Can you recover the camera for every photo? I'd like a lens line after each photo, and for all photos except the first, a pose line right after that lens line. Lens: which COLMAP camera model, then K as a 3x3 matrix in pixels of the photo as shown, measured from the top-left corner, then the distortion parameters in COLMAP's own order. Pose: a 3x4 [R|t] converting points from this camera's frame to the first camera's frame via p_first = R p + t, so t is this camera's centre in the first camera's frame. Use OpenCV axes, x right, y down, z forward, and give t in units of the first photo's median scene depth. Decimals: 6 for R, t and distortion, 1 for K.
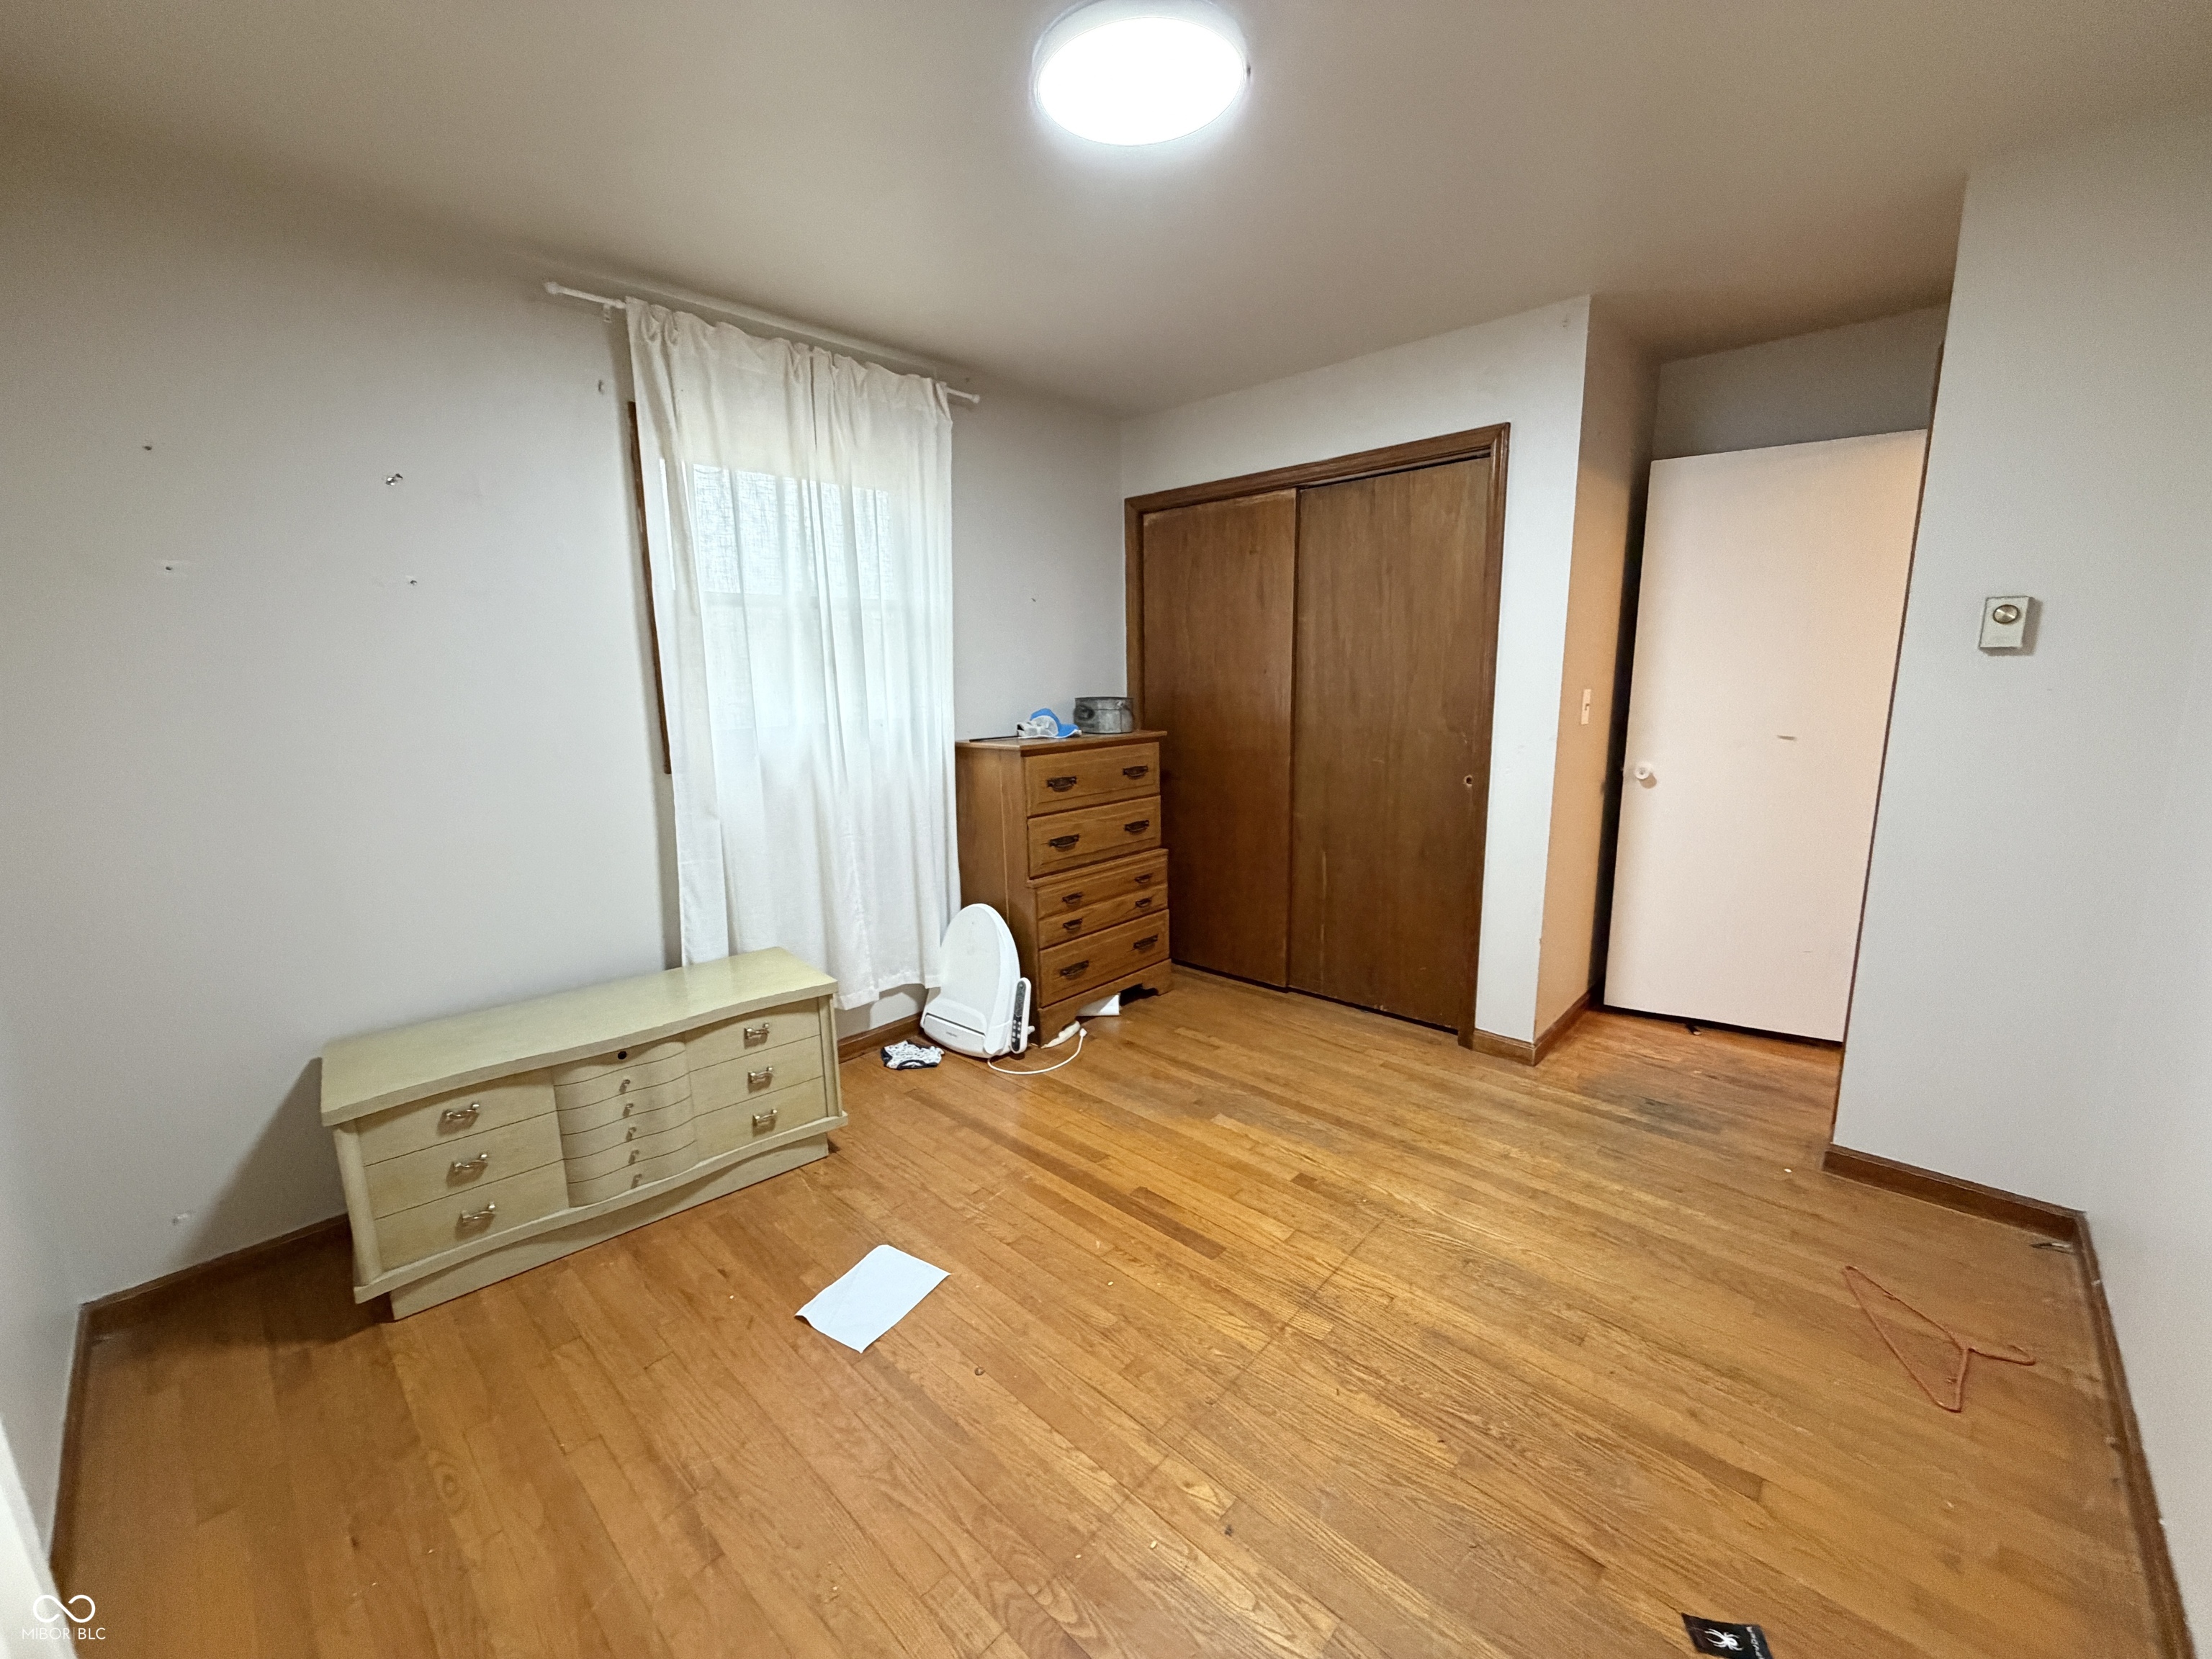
lens RADIAL K [[881.6, 0, 1104.6], [0, 881.6, 830.4], [0, 0, 1]] dist [0.000881, -0.000443]
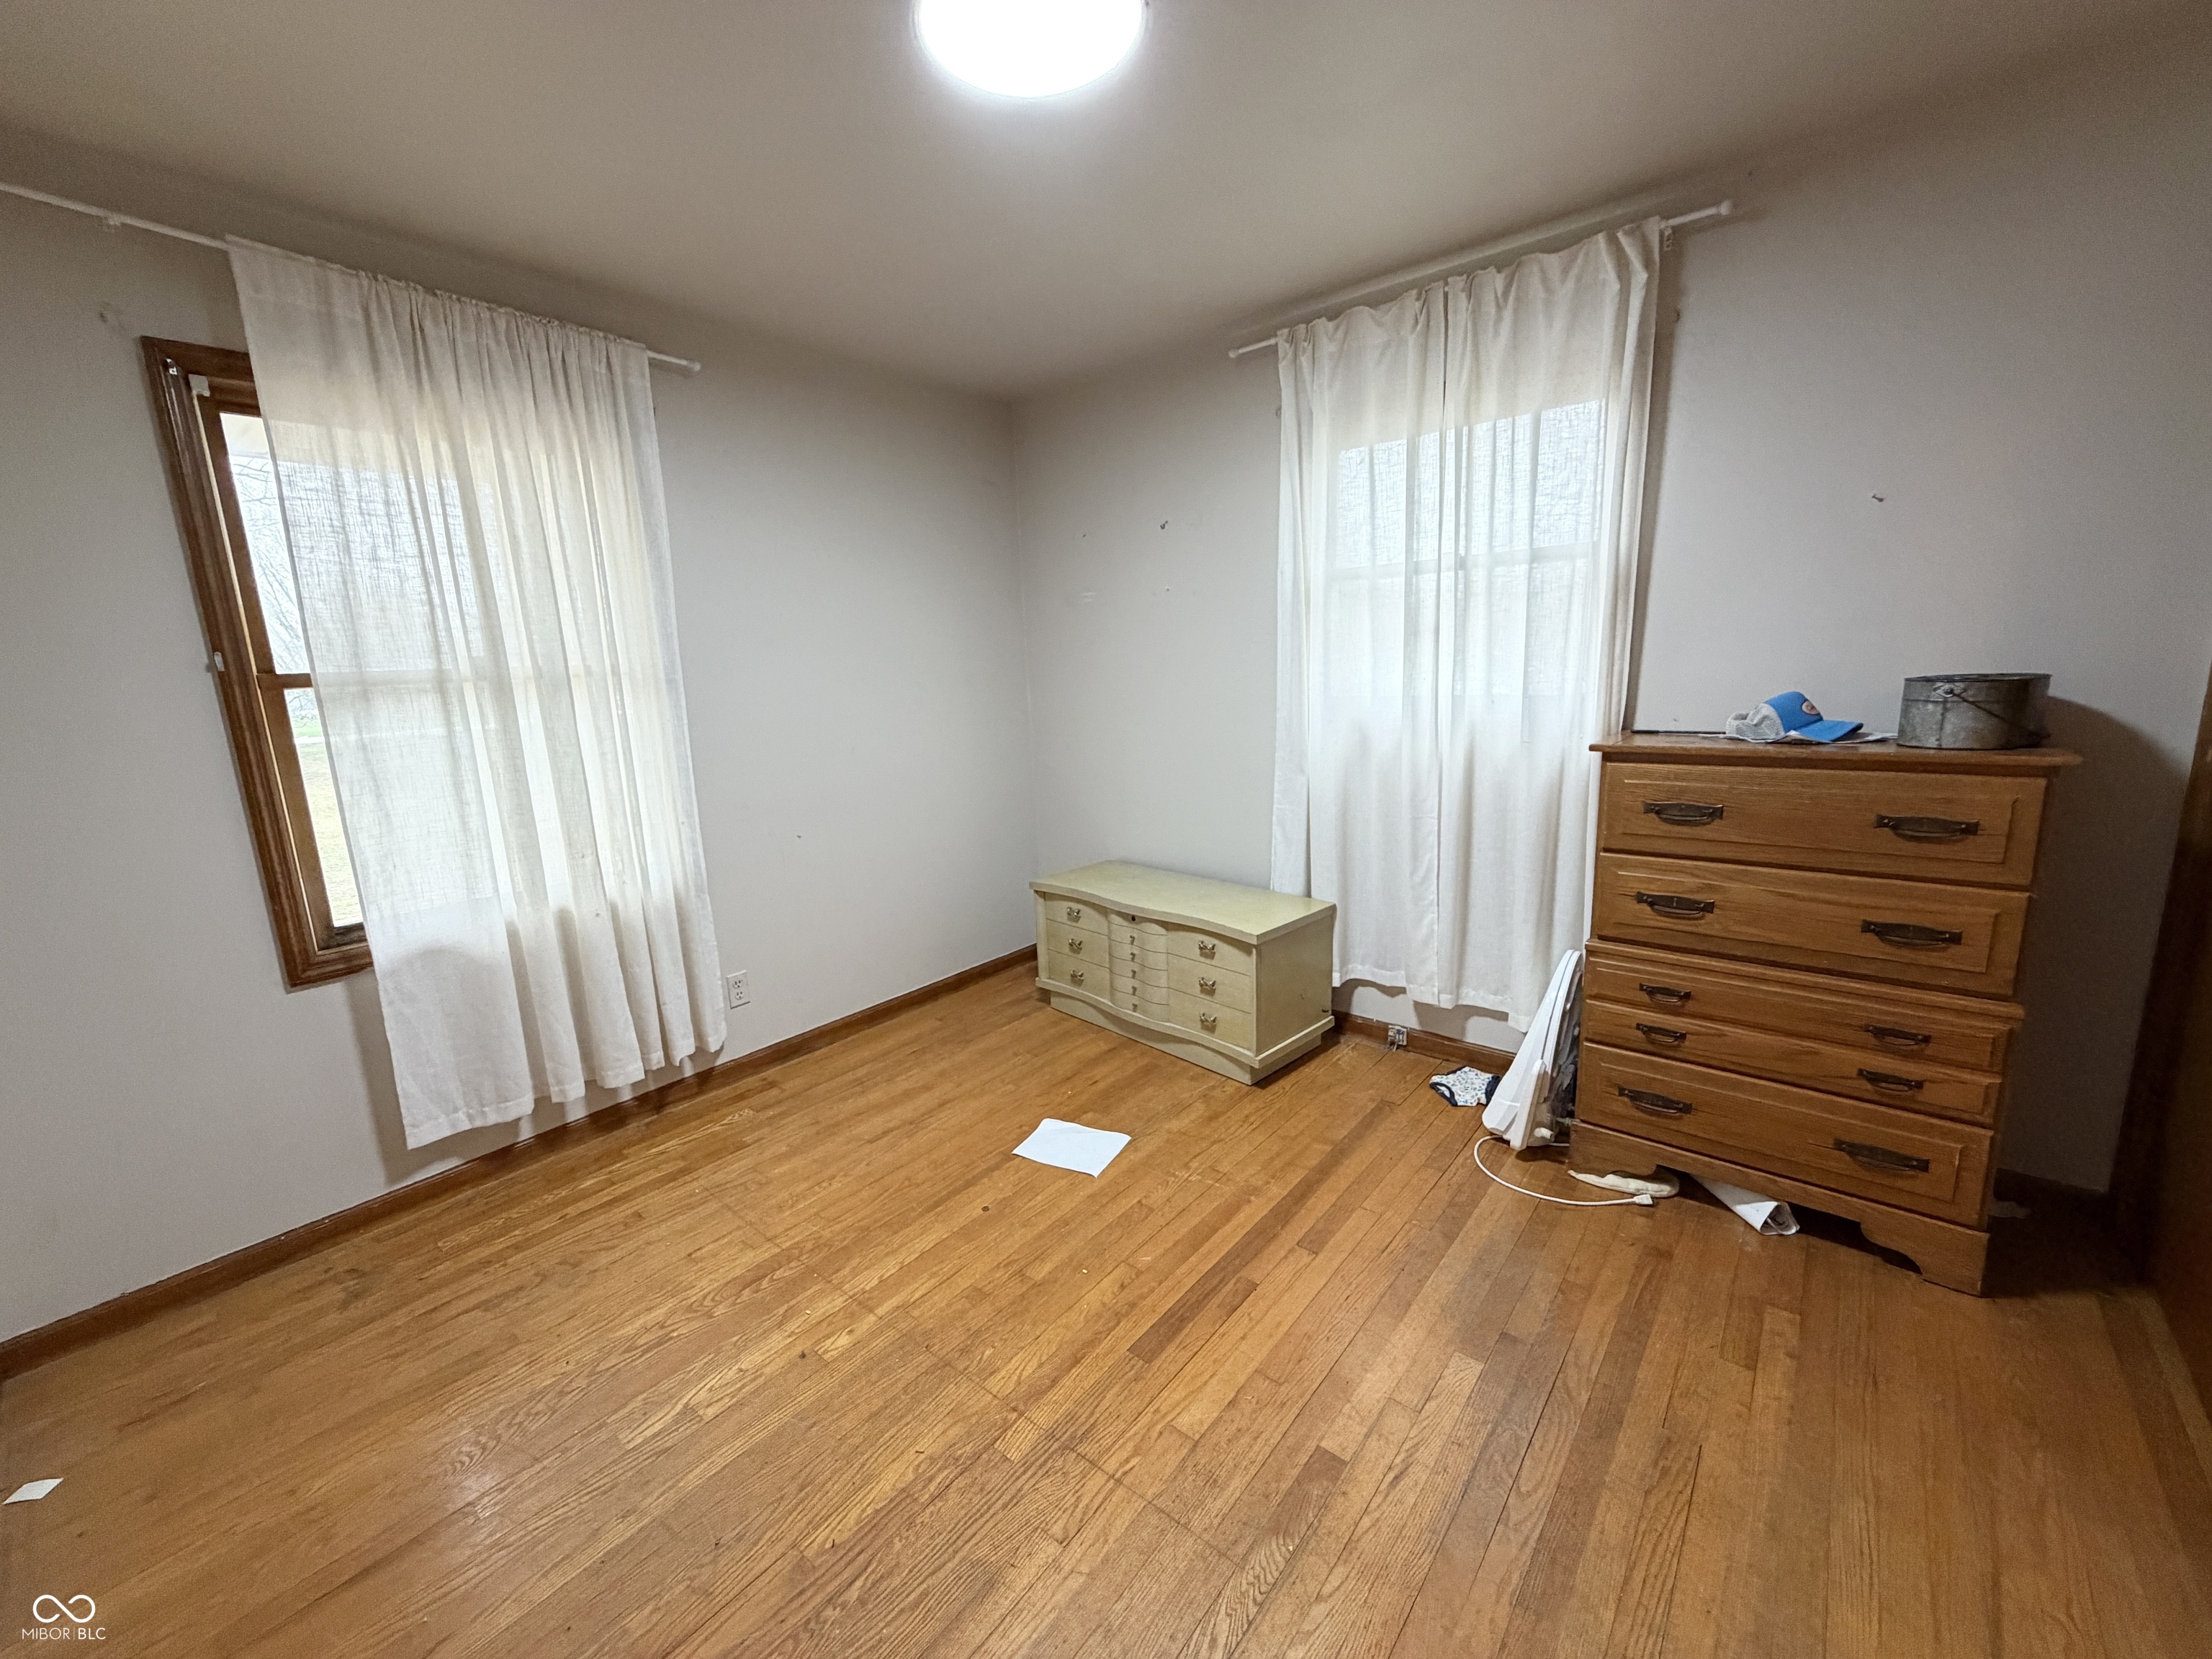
lens RADIAL K [[881.6, 0, 1104.6], [0, 881.6, 830.4], [0, 0, 1]] dist [0.000881, -0.000443]
pose [[0.050975, 0.208164, -0.976765, 0.762410], [-0.139000, 0.969996, 0.199468, -0.152333], [0.988980, 0.125602, 0.078380, 0.758182]]
